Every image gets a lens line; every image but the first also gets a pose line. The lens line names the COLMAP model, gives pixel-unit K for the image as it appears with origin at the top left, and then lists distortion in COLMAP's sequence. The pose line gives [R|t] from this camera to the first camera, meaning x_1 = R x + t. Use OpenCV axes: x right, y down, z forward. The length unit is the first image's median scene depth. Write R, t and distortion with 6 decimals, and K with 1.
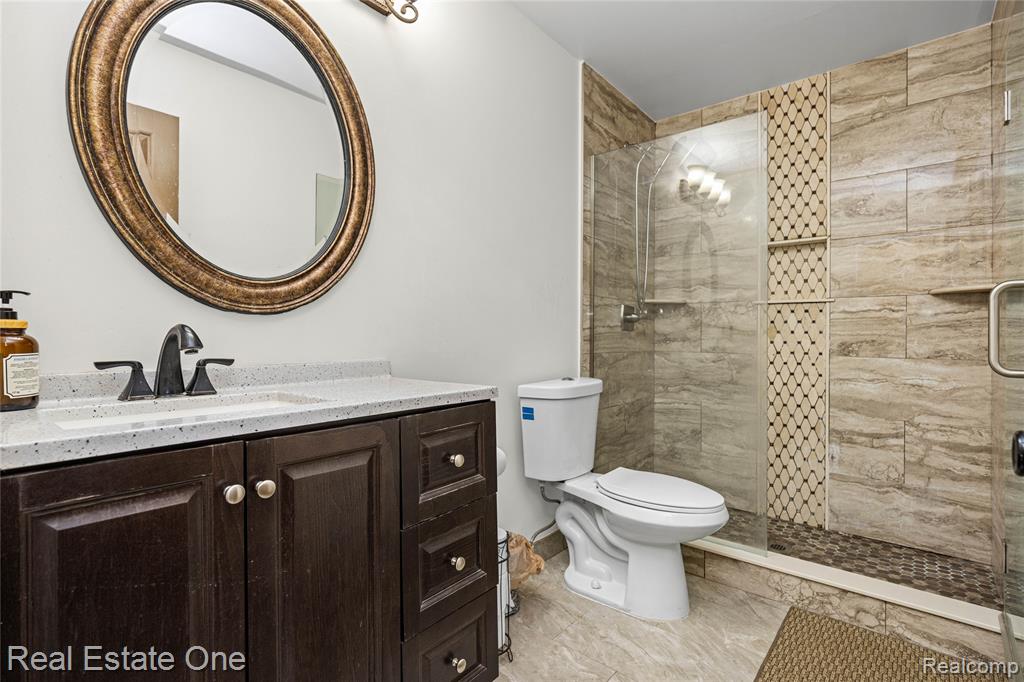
lens RADIAL K [[485.0, 0, 506.7], [0, 485.0, 338.0], [0, 0, 1]] dist [-0.017909, 0.000888]
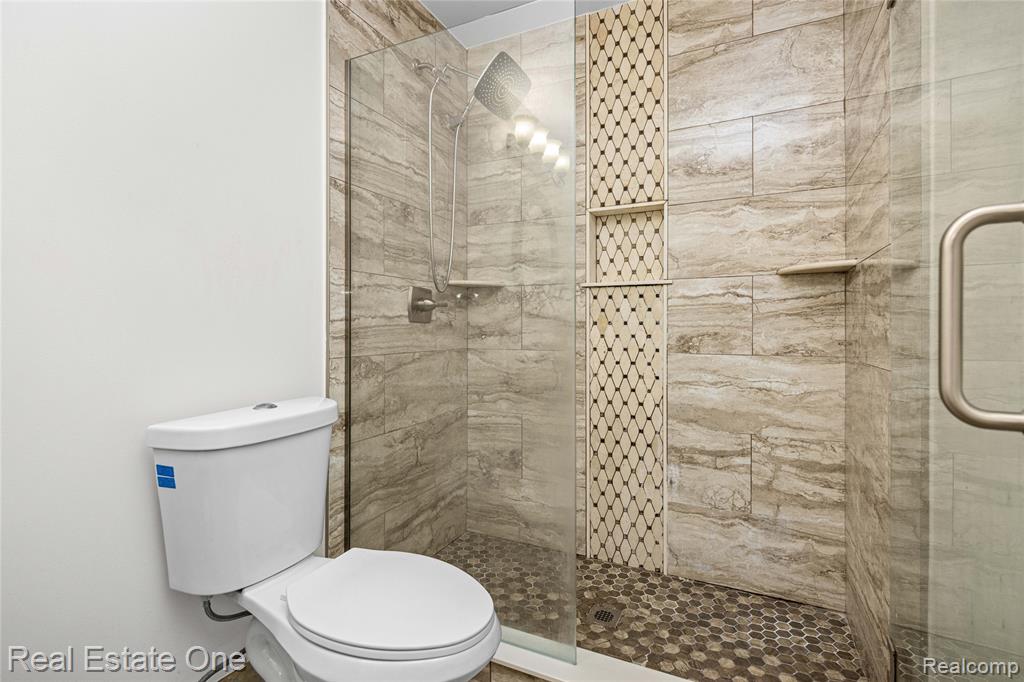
lens RADIAL K [[485.0, 0, 514.6], [0, 485.0, 336.9], [0, 0, 1]] dist [-0.017909, 0.000888]
pose [[0.967005, -0.014678, 0.254333, 0.231760], [0.010394, 0.999781, 0.018183, -0.006094], [-0.254544, -0.014939, 0.966946, 0.303259]]
